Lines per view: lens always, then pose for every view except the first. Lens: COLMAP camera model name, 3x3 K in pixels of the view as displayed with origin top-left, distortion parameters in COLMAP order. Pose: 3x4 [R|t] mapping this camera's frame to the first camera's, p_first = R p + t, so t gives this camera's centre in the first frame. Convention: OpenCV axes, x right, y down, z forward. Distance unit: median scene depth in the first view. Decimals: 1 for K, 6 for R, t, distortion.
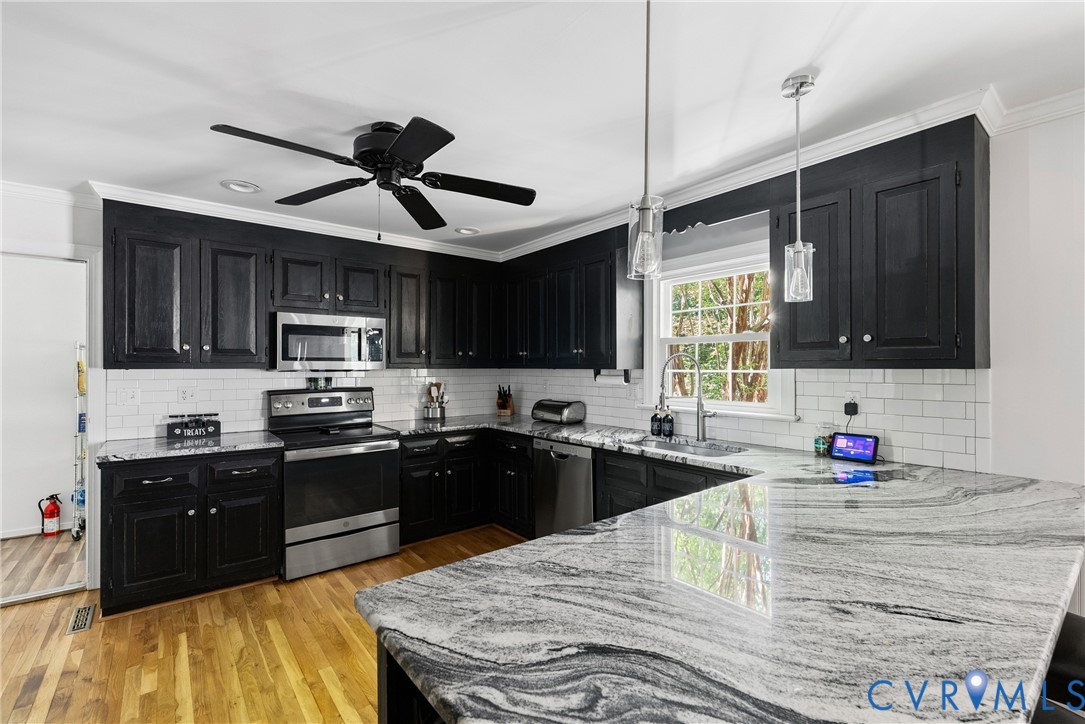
lens RADIAL K [[479.9, 0, 542.4], [0, 479.9, 362.5], [0, 0, 1]] dist [0.000402, 0.000705]
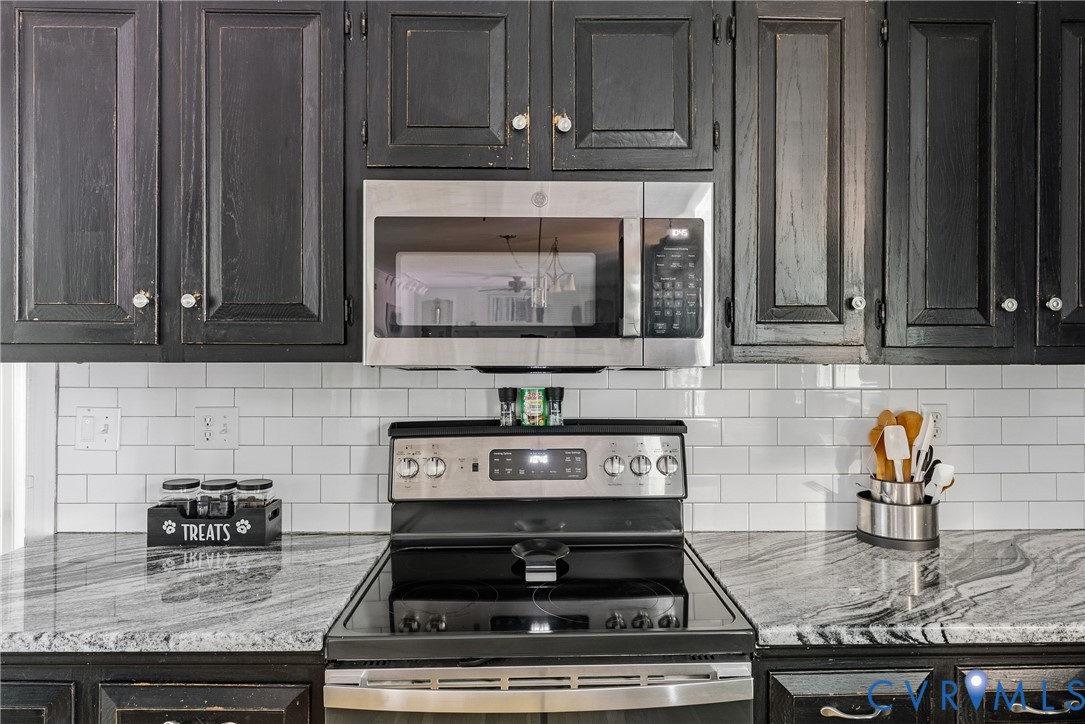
lens RADIAL K [[698.4, 0, 544.1], [0, 698.4, 352.7], [0, 0, 1]] dist [-0.004636, -0.000639]
pose [[0.797167, -0.001571, -0.603757, -0.161518], [0.004020, 0.999988, 0.002705, 0.005240], [0.603746, -0.004583, 0.797164, 0.617486]]
